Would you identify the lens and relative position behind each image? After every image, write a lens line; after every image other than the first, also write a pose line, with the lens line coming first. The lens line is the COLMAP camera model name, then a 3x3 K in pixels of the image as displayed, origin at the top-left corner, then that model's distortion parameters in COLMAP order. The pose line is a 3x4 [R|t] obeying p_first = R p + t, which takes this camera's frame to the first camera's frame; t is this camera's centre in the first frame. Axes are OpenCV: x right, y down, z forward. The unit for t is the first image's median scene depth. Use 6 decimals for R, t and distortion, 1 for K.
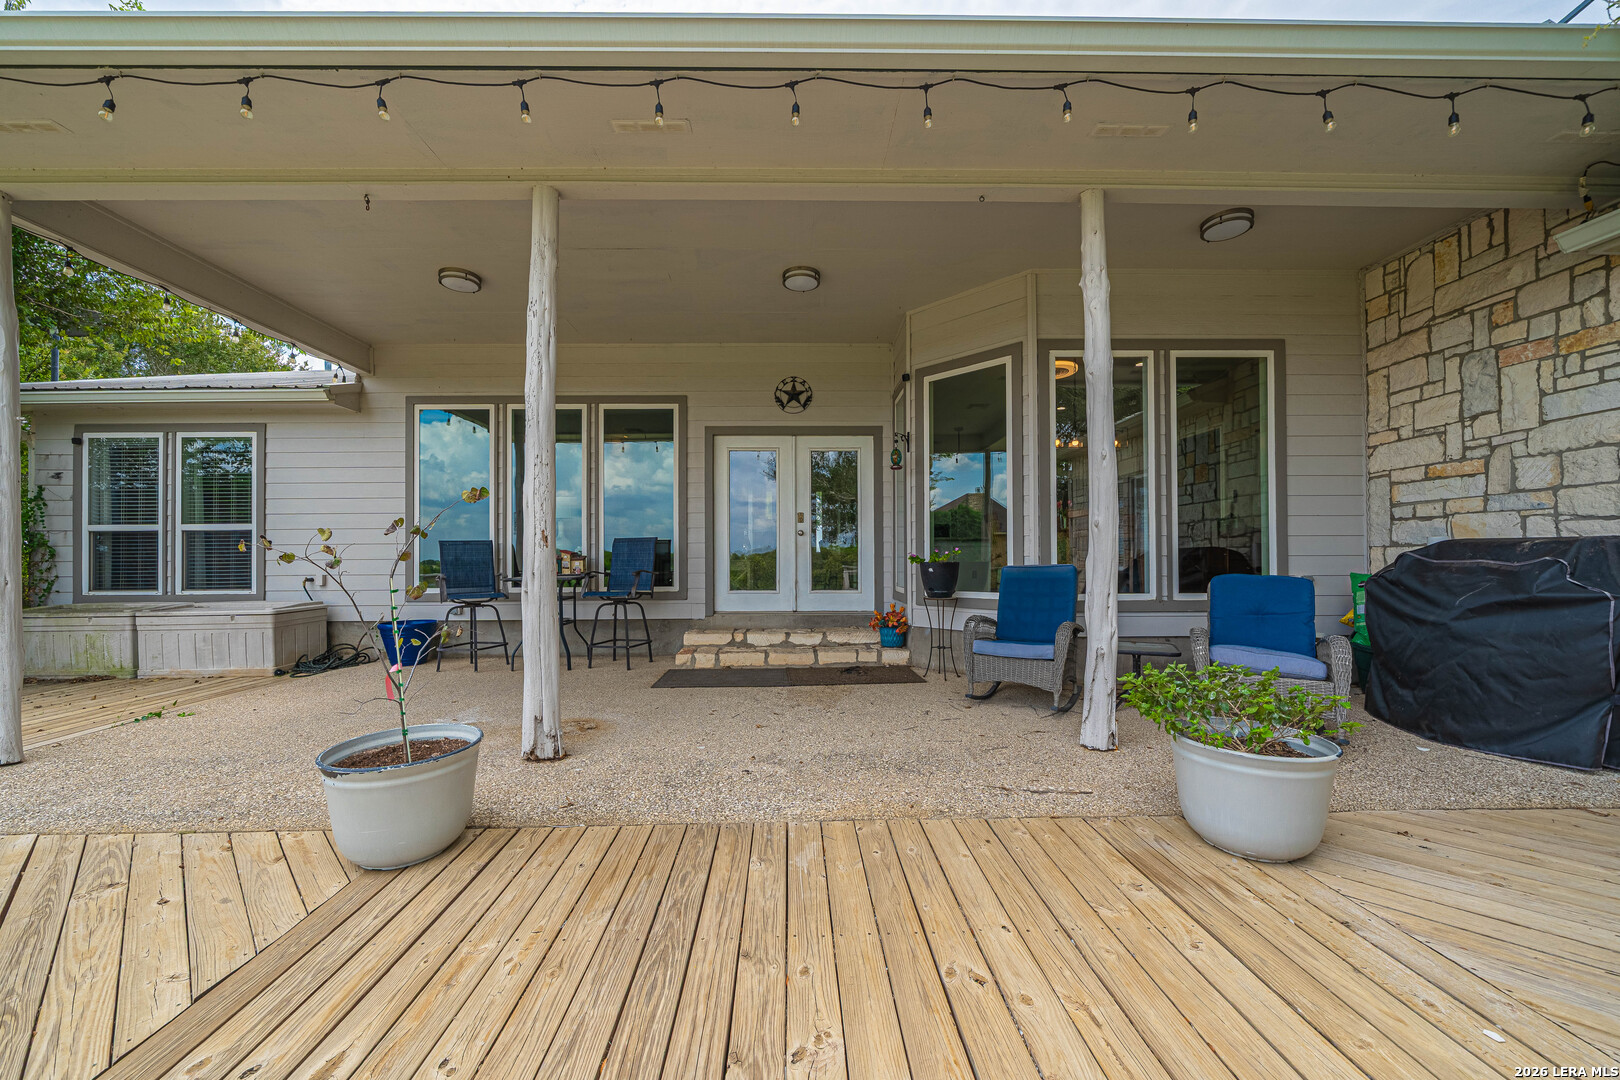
lens RADIAL K [[597.8, 0, 801.4], [0, 597.8, 552.9], [0, 0, 1]] dist [-0.001461, -0.000122]
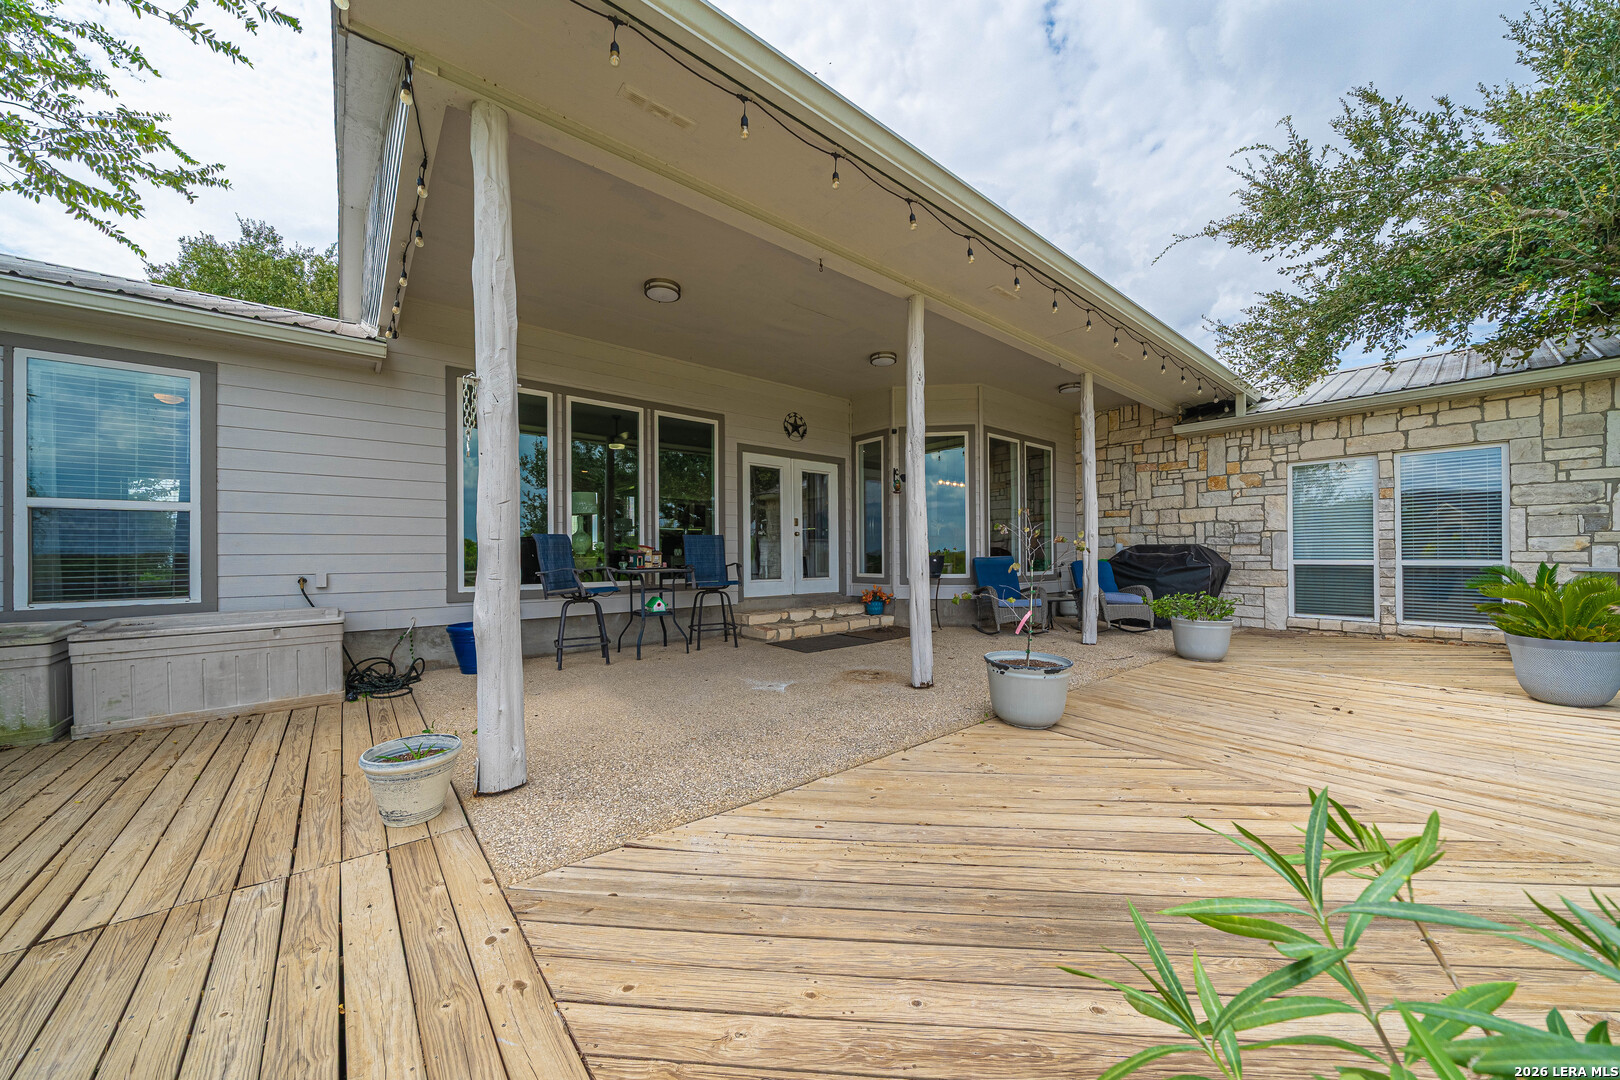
lens RADIAL K [[561.0, 0, 776.0], [0, 561.0, 554.0], [0, 0, 1]] dist [-0.002256, -0.000008]
pose [[0.794648, 0.001582, 0.607068, -0.860570], [-0.002631, 0.999996, 0.000838, 0.009863], [-0.607065, -0.002263, 0.794649, 0.069345]]
